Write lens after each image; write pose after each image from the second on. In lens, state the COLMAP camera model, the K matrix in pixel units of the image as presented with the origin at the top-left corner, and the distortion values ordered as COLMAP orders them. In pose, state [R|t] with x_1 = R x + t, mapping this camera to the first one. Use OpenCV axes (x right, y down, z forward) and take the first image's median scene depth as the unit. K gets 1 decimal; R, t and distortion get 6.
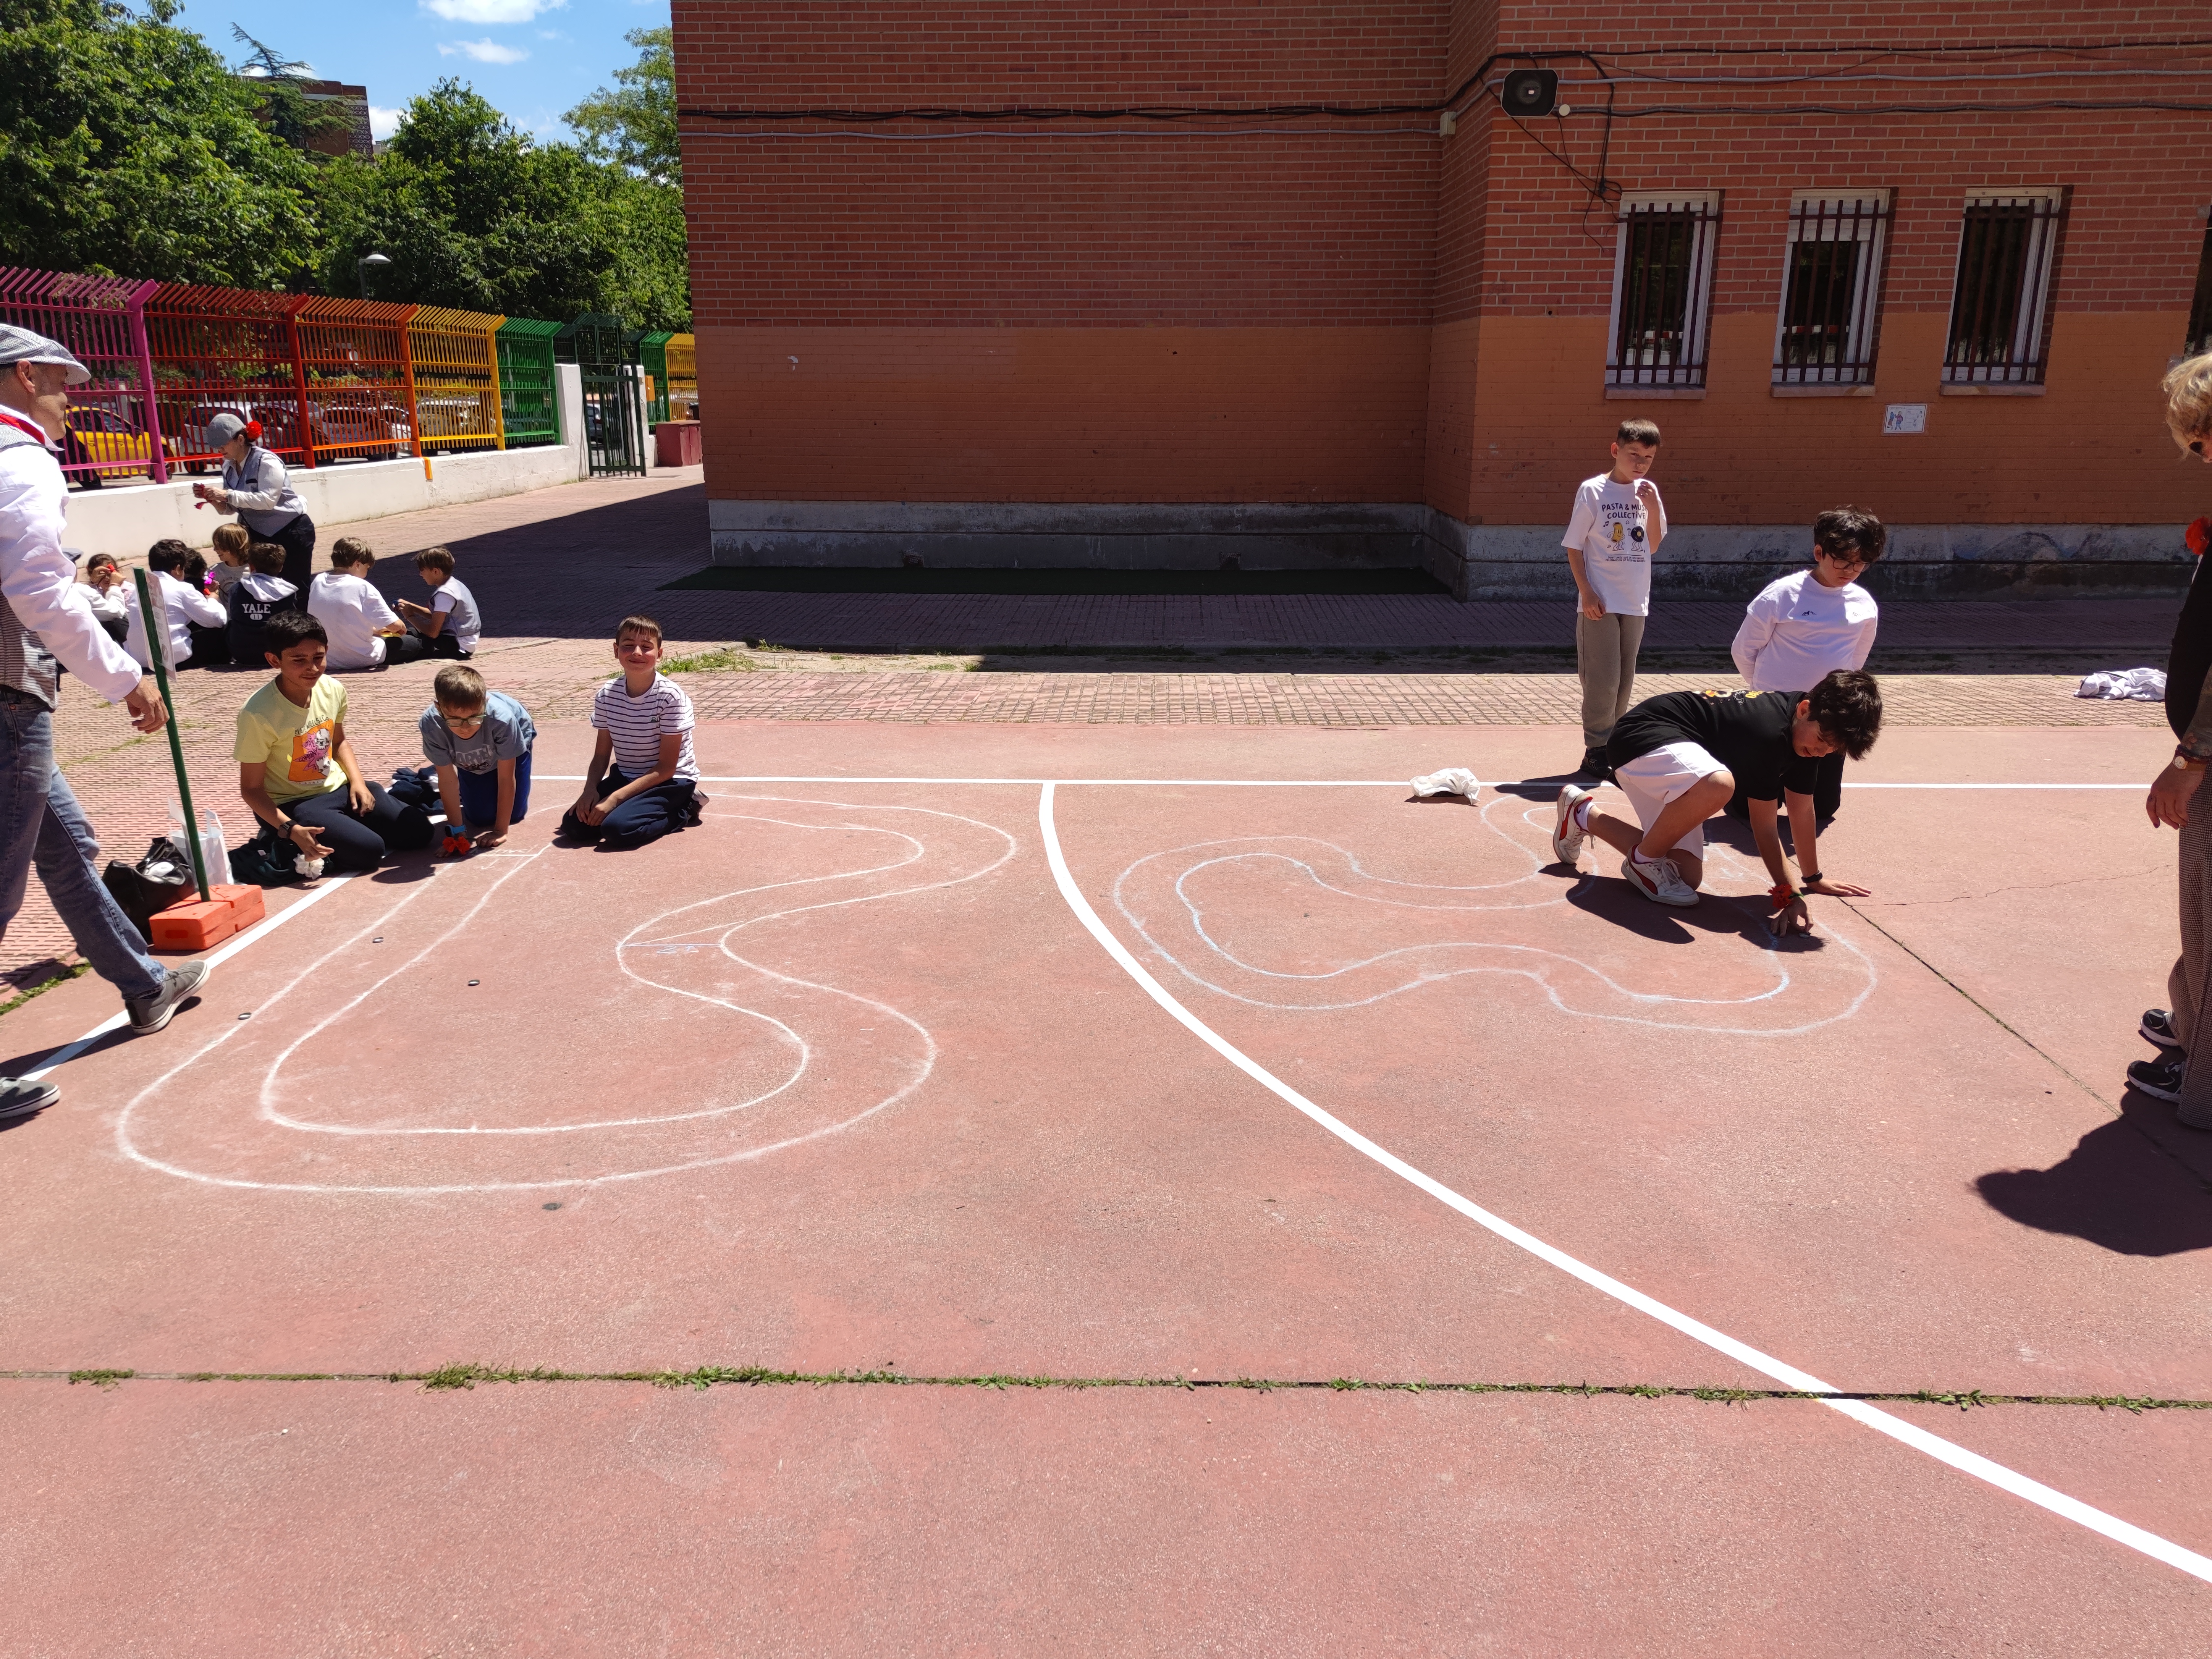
lens RADIAL K [[1612.1, 0, 1098.3], [0, 1612.1, 818.2], [0, 0, 1]] dist [0.055007, -0.051515]
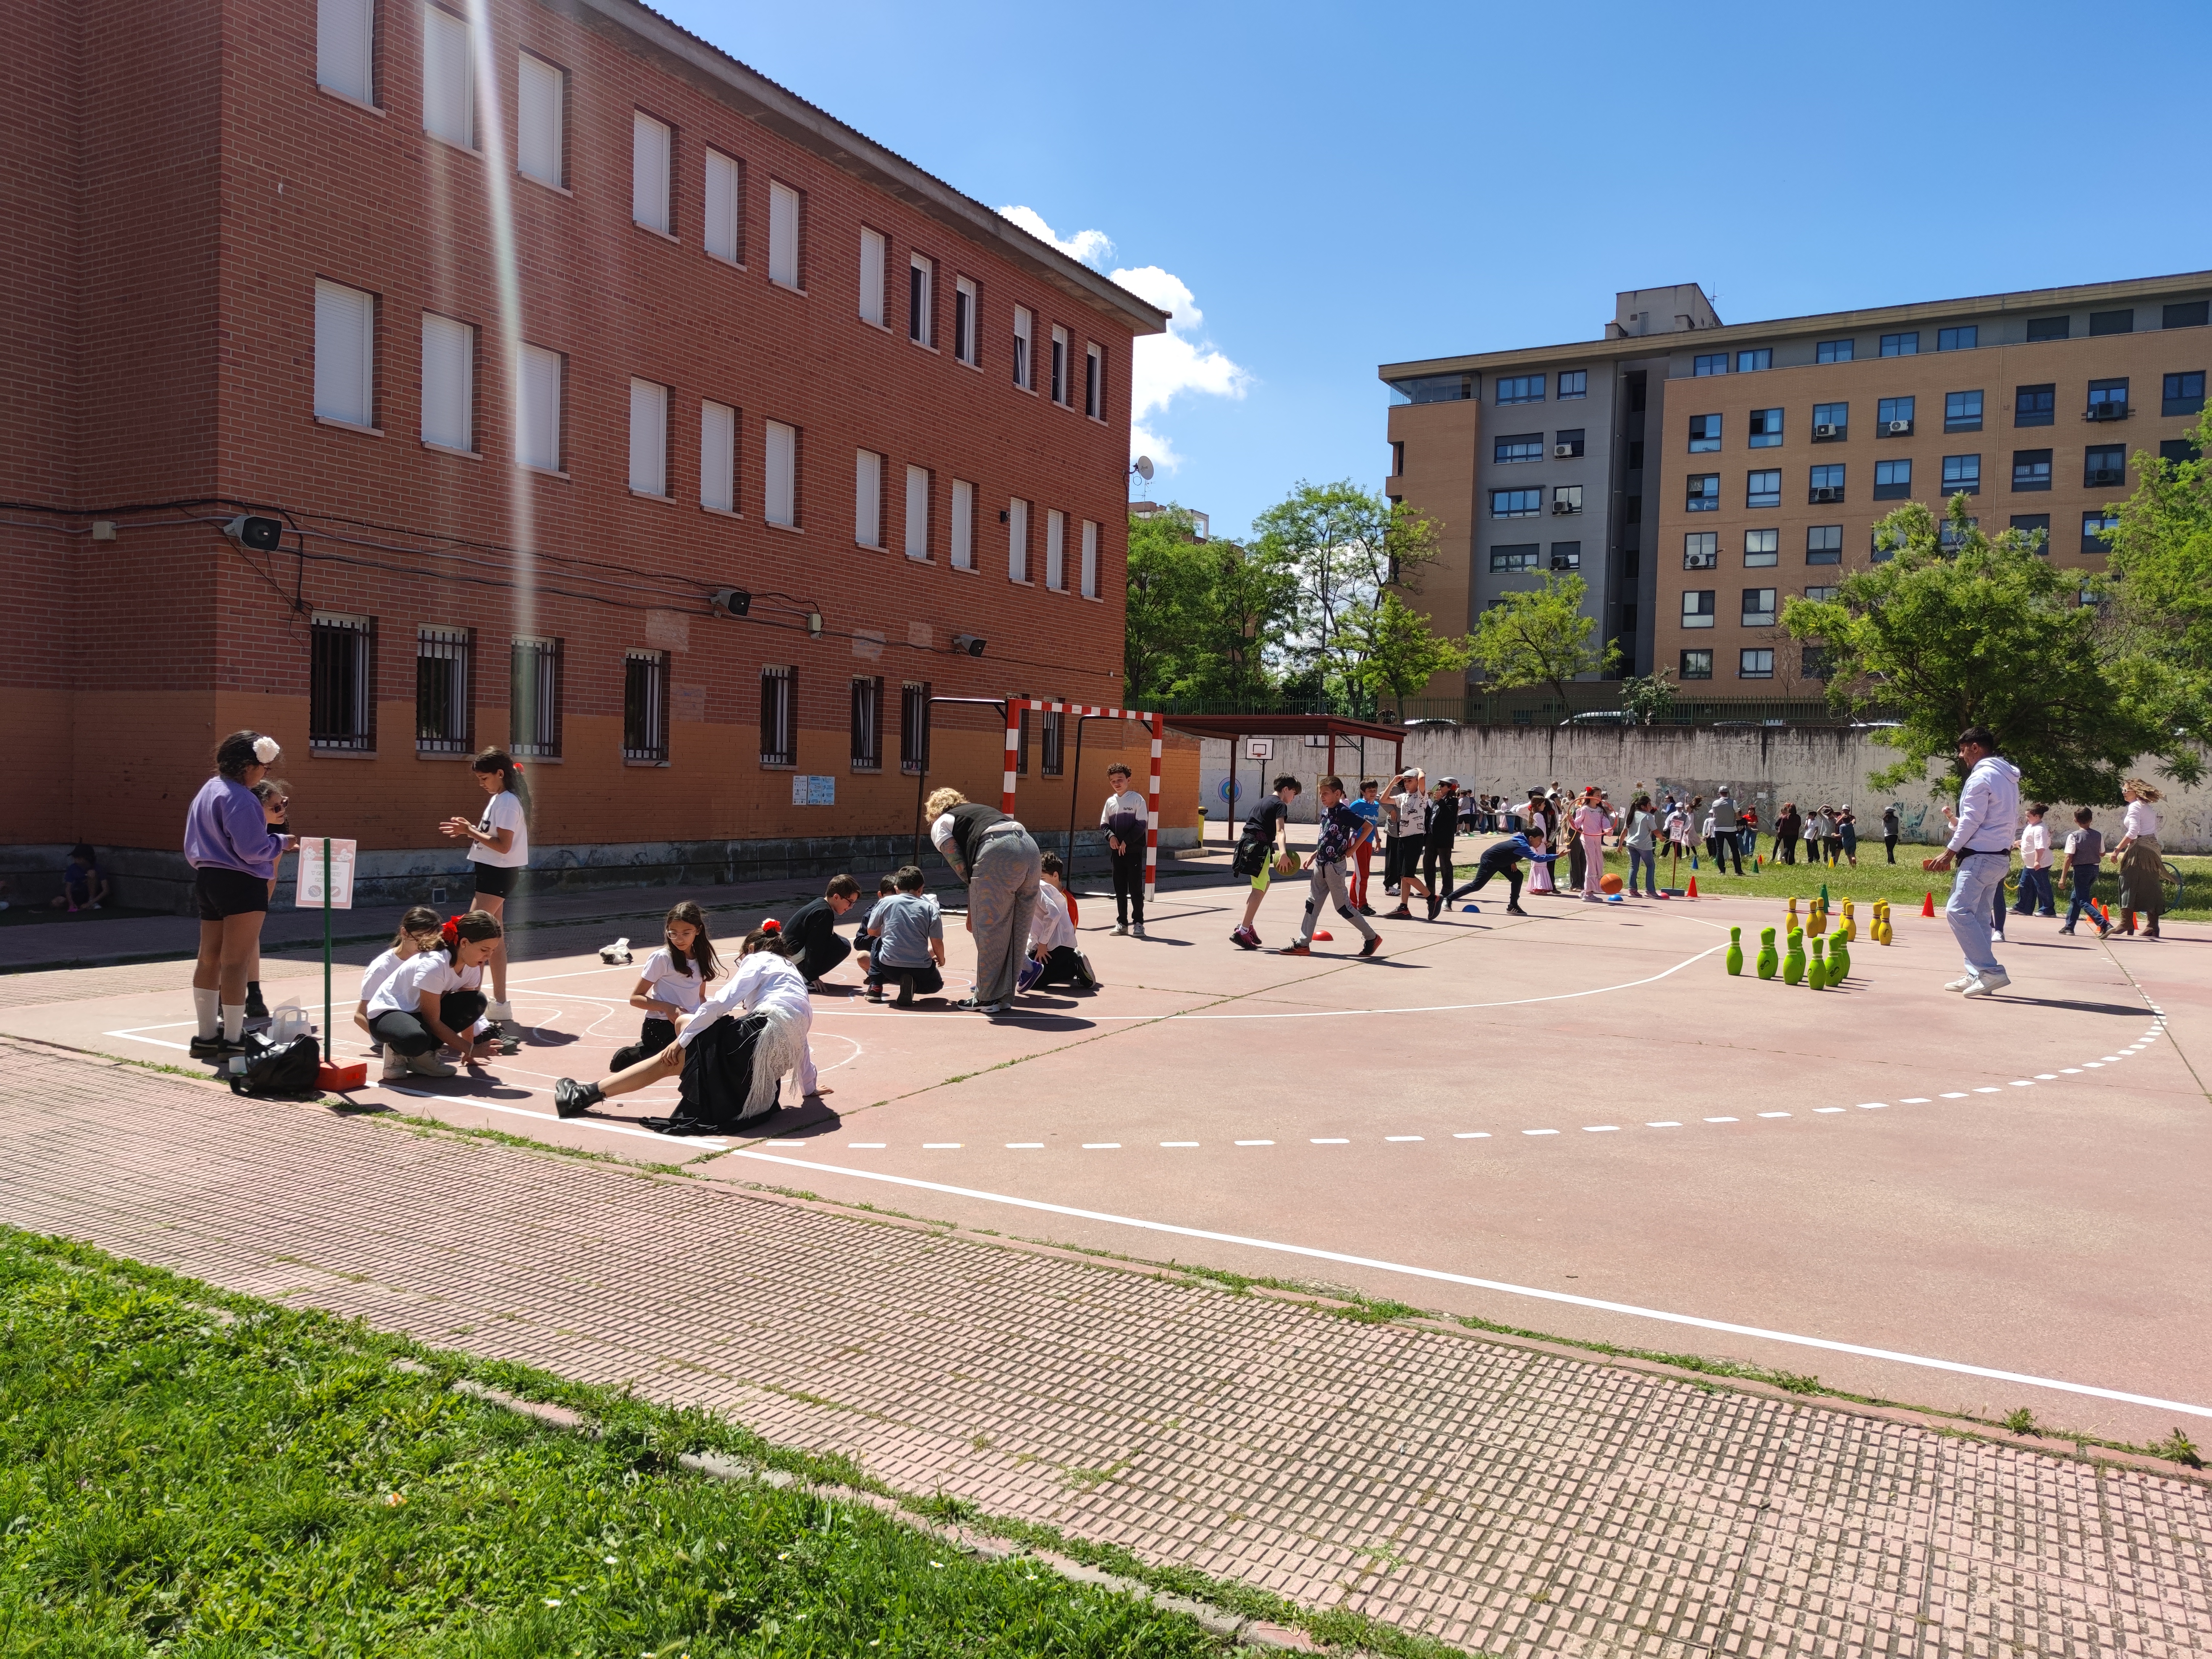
lens RADIAL K [[1612.1, 0, 1106.4], [0, 1612.1, 825.1], [0, 0, 1]] dist [0.055007, -0.051515]
pose [[0.435375, -0.010453, 0.900189, -0.517626], [0.209124, 0.973754, -0.089836, 0.041766], [-0.875623, 0.227364, 0.426134, -0.096977]]
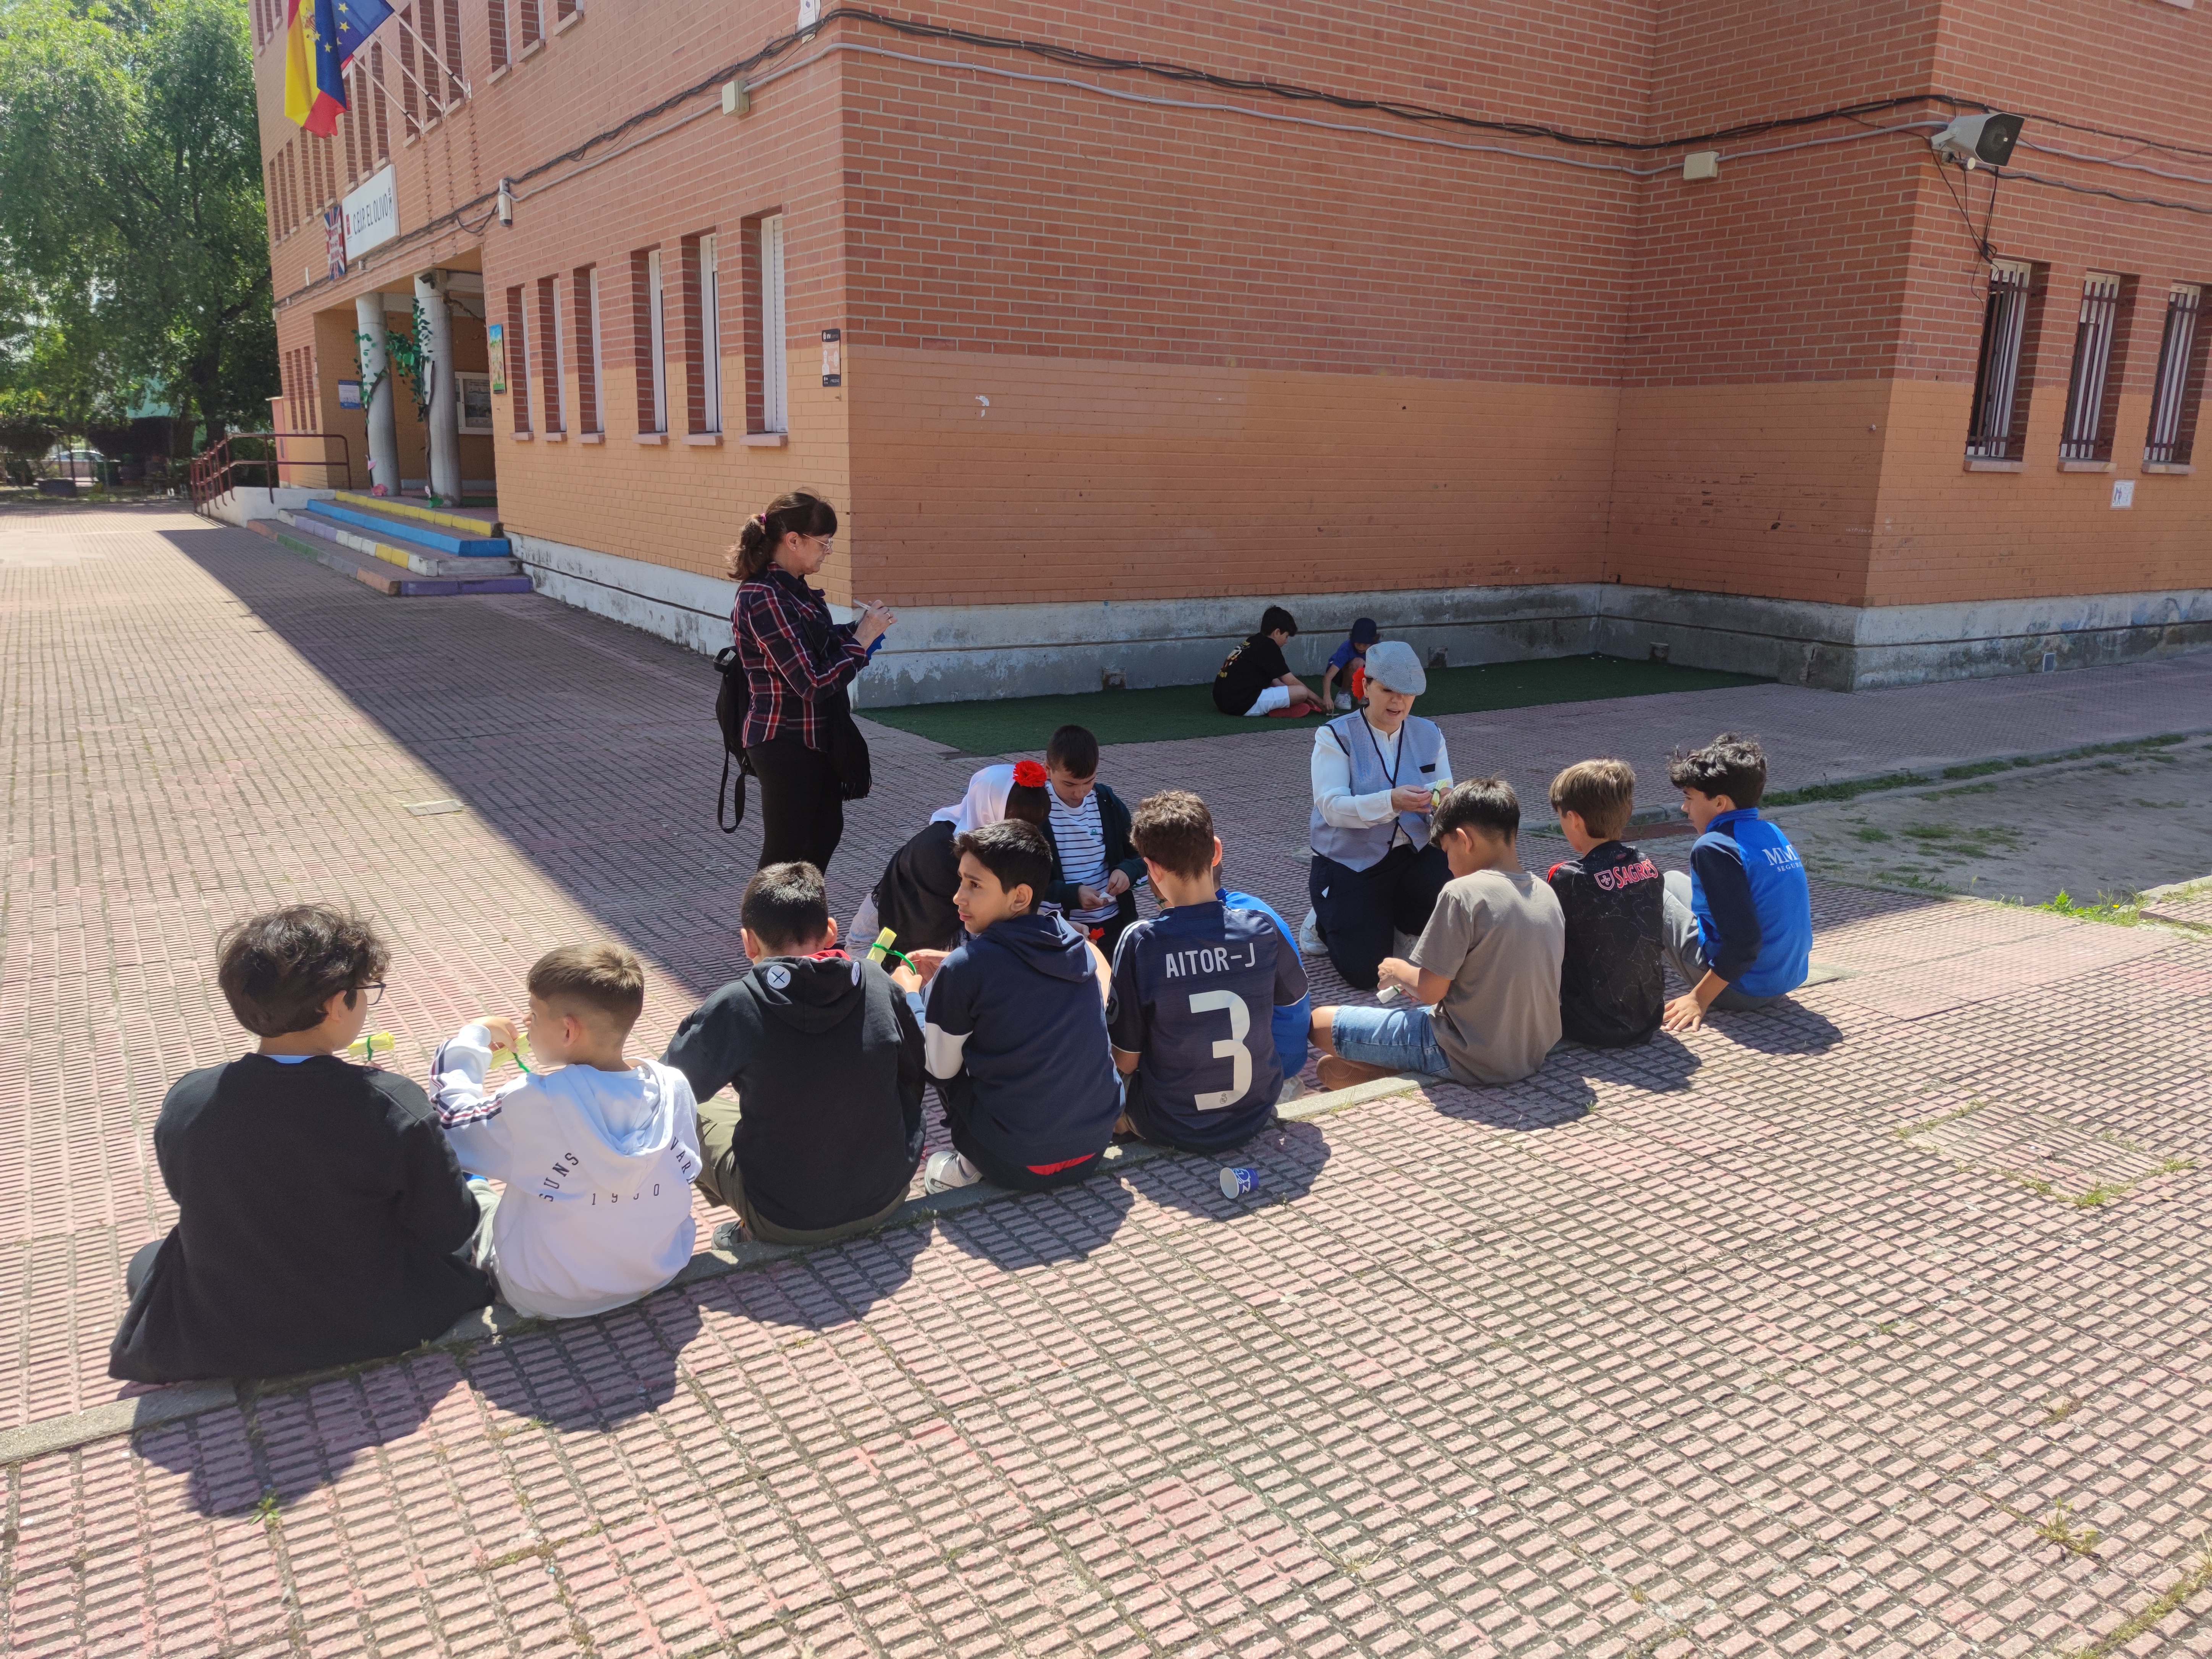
lens RADIAL K [[1612.1, 0, 1094.0], [0, 1612.1, 818.9], [0, 0, 1]] dist [0.055007, -0.051515]
pose [[0.822411, -0.109153, 0.558324, -0.573270], [0.128439, 0.991706, 0.004690, -0.110500], [-0.554205, 0.067854, 0.829610, 0.440481]]
